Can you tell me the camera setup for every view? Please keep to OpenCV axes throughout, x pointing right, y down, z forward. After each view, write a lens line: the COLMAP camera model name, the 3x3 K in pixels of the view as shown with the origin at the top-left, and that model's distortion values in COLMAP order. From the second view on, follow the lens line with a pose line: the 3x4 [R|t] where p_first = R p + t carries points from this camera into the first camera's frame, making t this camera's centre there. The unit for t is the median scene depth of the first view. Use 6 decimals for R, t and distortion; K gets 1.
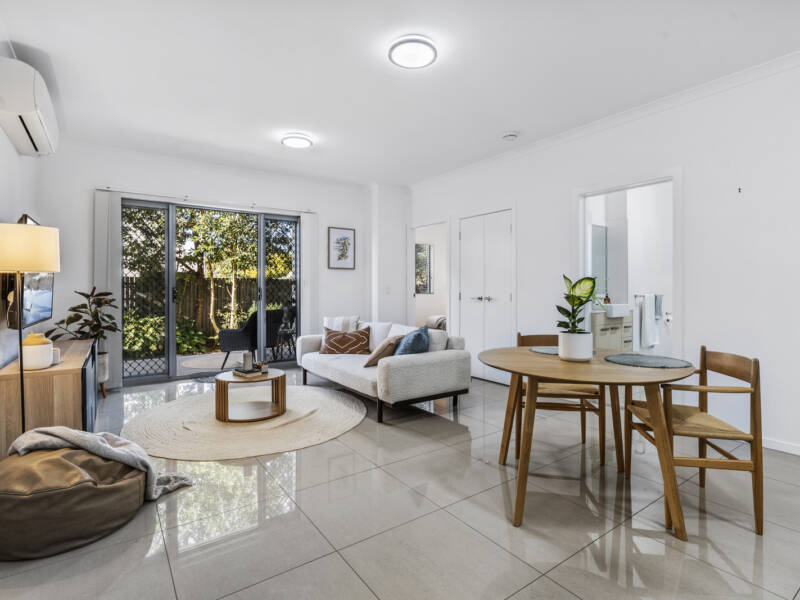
lens RADIAL K [[414.6, 0, 400.0], [0, 414.6, 300.0], [0, 0, 1]] dist [-0.001724, -0.000370]
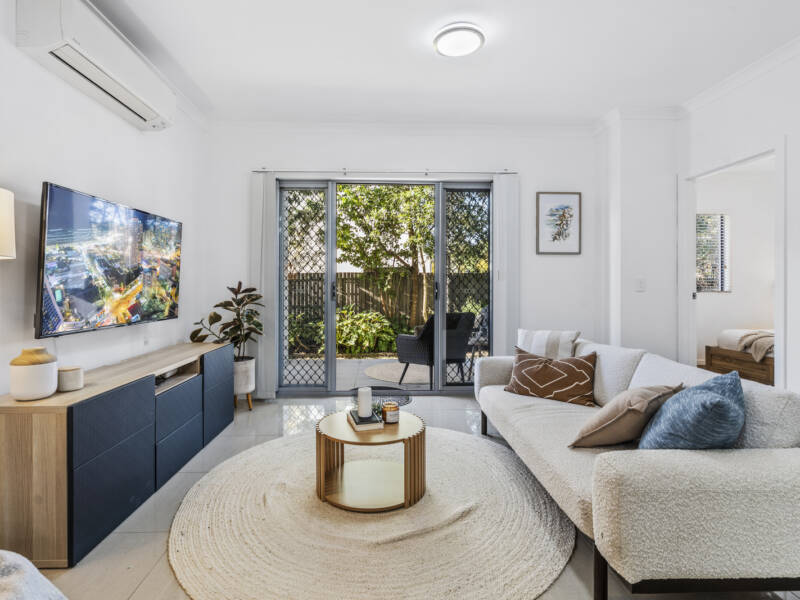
lens RADIAL K [[403.9, 0, 399.3], [0, 403.9, 281.7], [0, 0, 1]] dist [-0.000874, -0.000297]
pose [[0.830548, -0.001822, -0.556944, 0.006631], [-0.017302, 0.999428, -0.029071, -0.008690], [0.556678, 0.033781, 0.830041, 0.343233]]
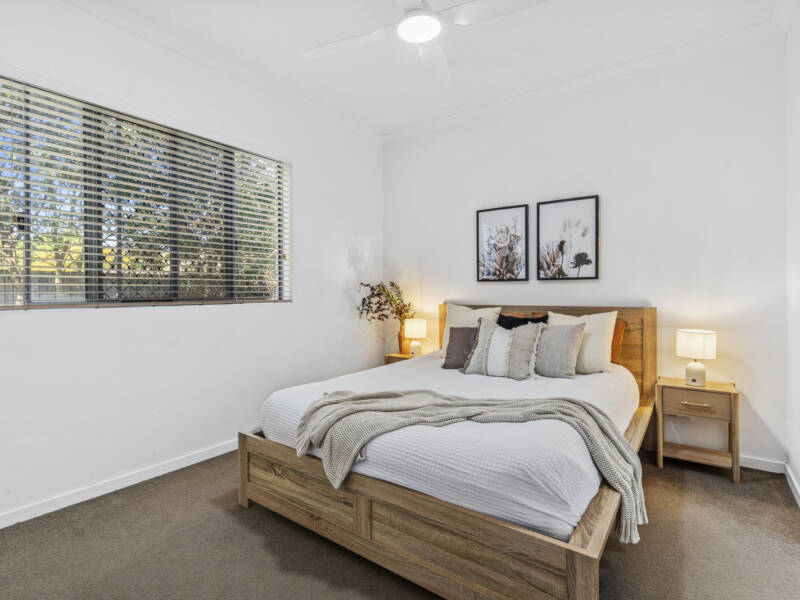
lens RADIAL K [[414.6, 0, 400.0], [0, 414.6, 300.0], [0, 0, 1]] dist [-0.001724, -0.000370]
pose [[0.947829, -0.002331, 0.318770, 0.094120], [0.006850, 0.999891, -0.013055, -0.020342], [-0.318705, 0.014558, 0.947742, 1.066863]]
